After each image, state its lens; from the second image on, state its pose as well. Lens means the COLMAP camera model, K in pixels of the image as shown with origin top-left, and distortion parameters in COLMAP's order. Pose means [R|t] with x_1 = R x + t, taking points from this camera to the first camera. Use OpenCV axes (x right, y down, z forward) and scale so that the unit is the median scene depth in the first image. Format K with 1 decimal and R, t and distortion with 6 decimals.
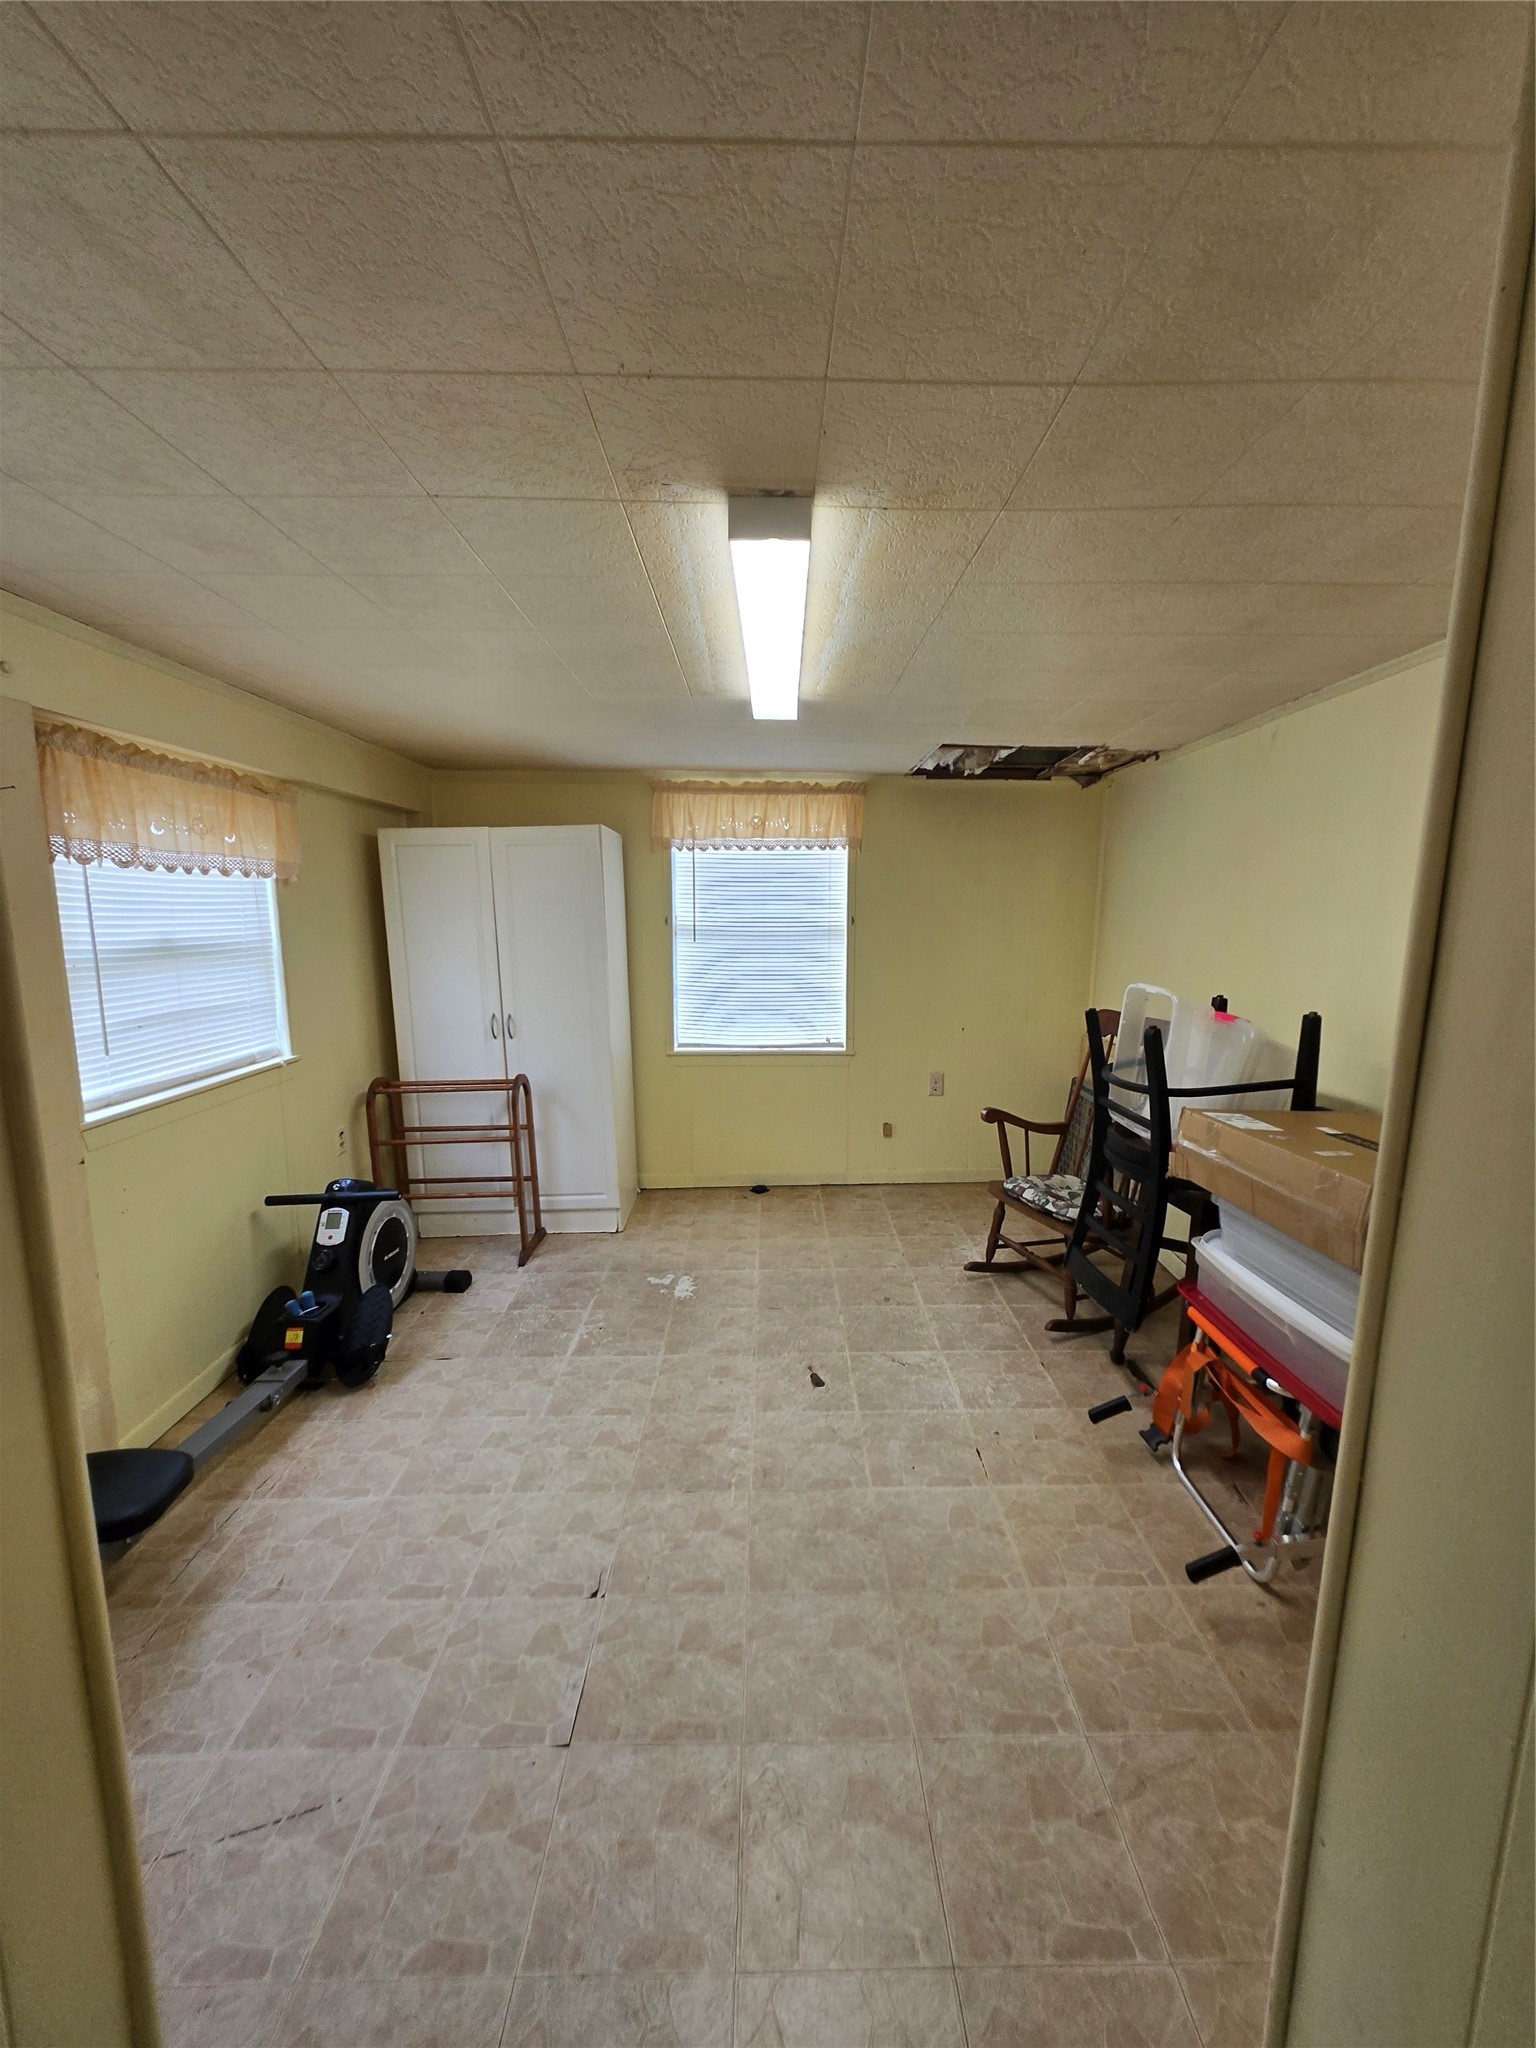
lens RADIAL K [[799.4, 0, 775.9], [0, 799.4, 1022.2], [0, 0, 1]] dist [-0.003443, 0.002671]
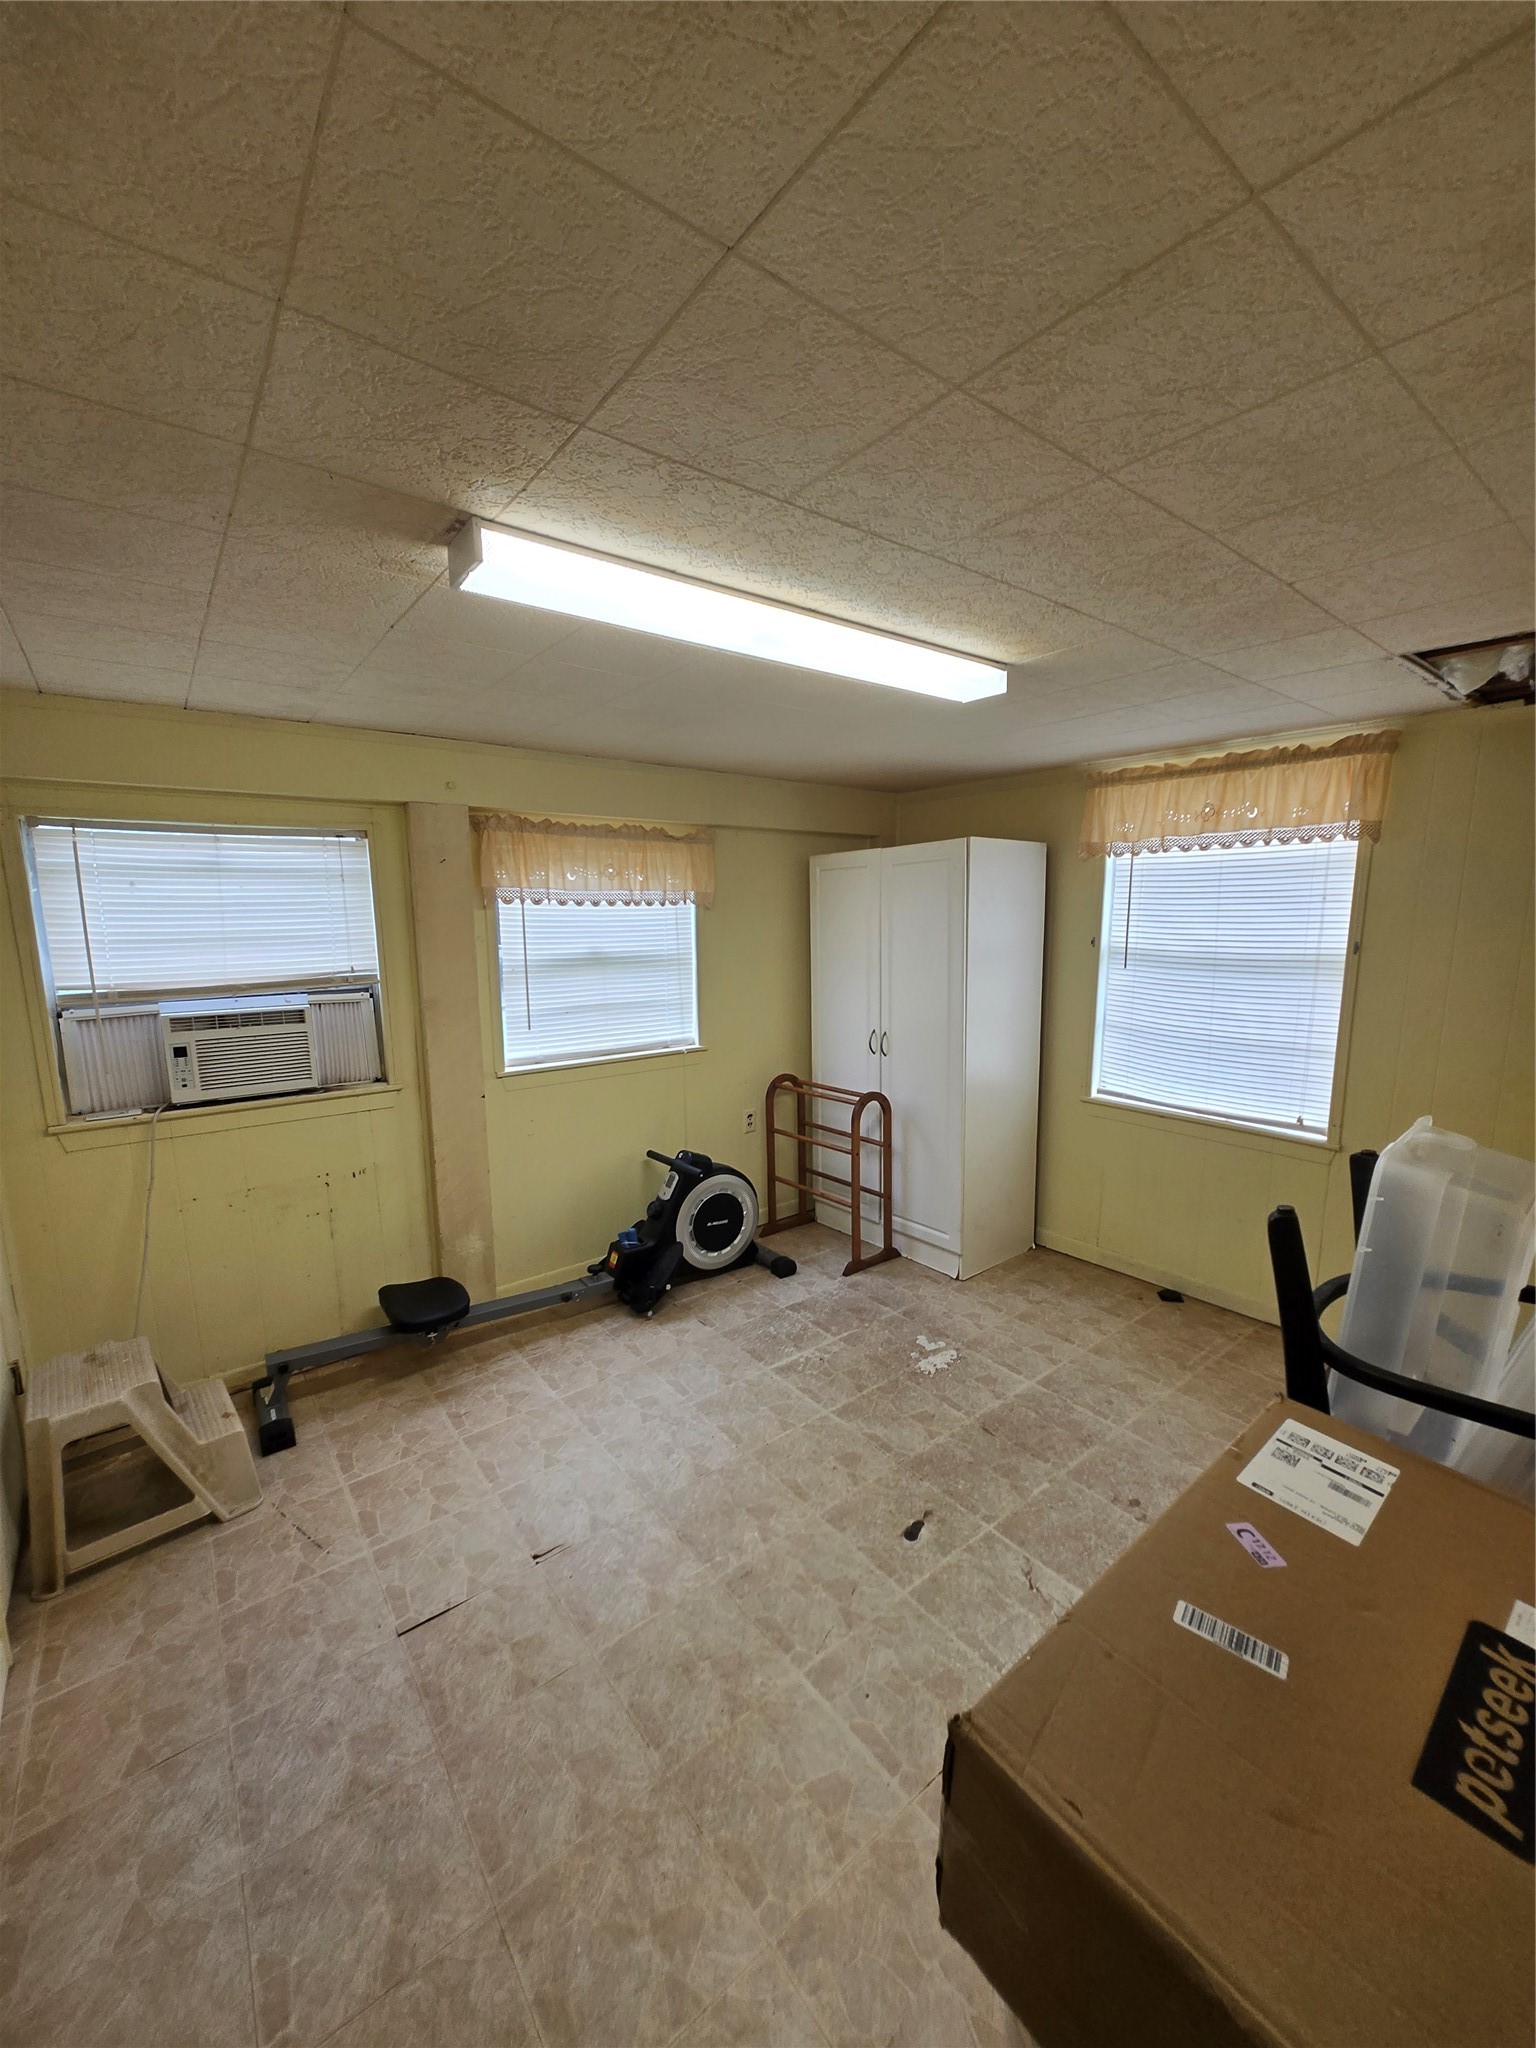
lens RADIAL K [[799.4, 0, 773.2], [0, 799.4, 1033.0], [0, 0, 1]] dist [-0.003443, 0.002671]
pose [[0.611189, 0.113279, -0.783336, 0.459669], [-0.103755, 0.992631, 0.062592, -0.070076], [0.784654, 0.043019, 0.618439, 0.320204]]
